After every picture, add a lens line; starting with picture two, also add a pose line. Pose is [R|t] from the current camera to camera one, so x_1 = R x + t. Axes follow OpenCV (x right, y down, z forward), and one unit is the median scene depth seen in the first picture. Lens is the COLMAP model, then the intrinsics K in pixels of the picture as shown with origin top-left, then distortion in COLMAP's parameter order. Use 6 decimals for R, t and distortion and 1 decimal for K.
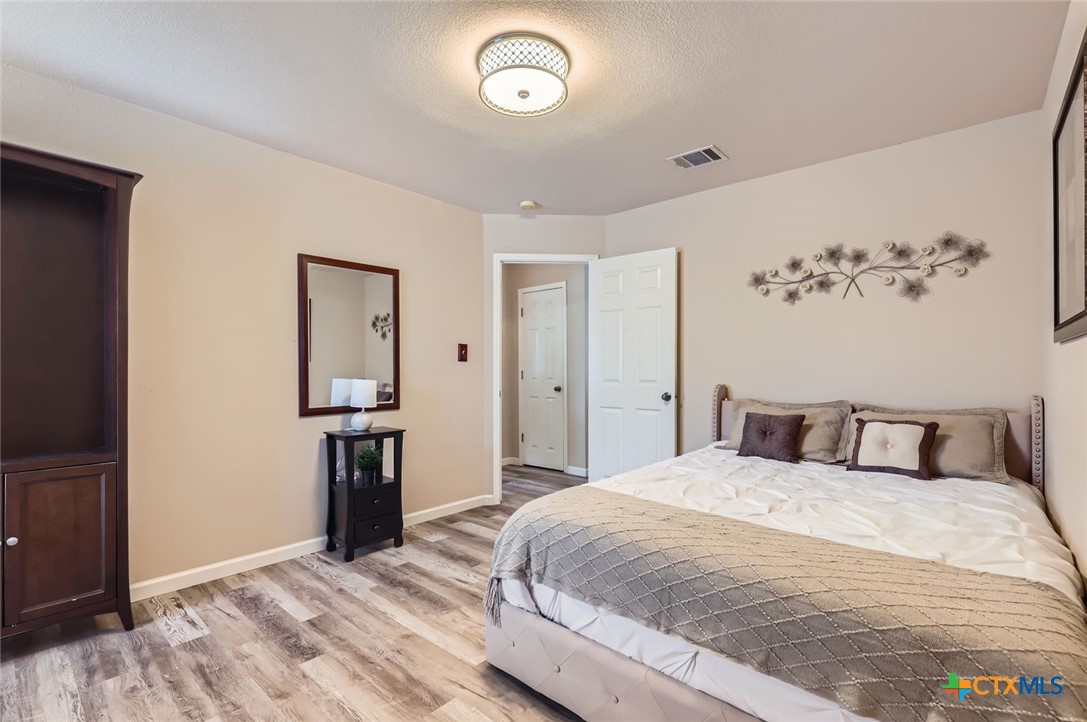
lens RADIAL K [[487.3, 0, 543.8], [0, 487.3, 369.6], [0, 0, 1]] dist [0.002264, 0.000333]
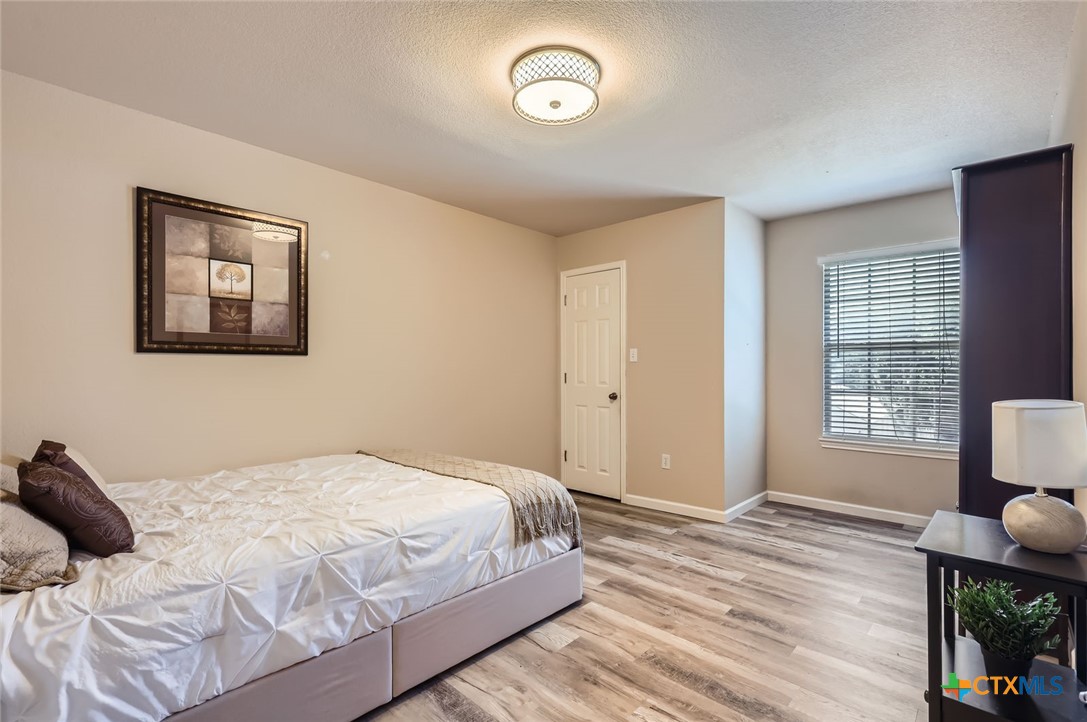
lens RADIAL K [[487.3, 0, 543.8], [0, 487.3, 369.6], [0, 0, 1]] dist [0.002264, 0.000333]
pose [[-0.999731, 0.005154, 0.022631, -0.039142], [0.005109, 0.999985, -0.002056, -0.008779], [-0.022641, -0.001940, -0.999742, 2.017730]]
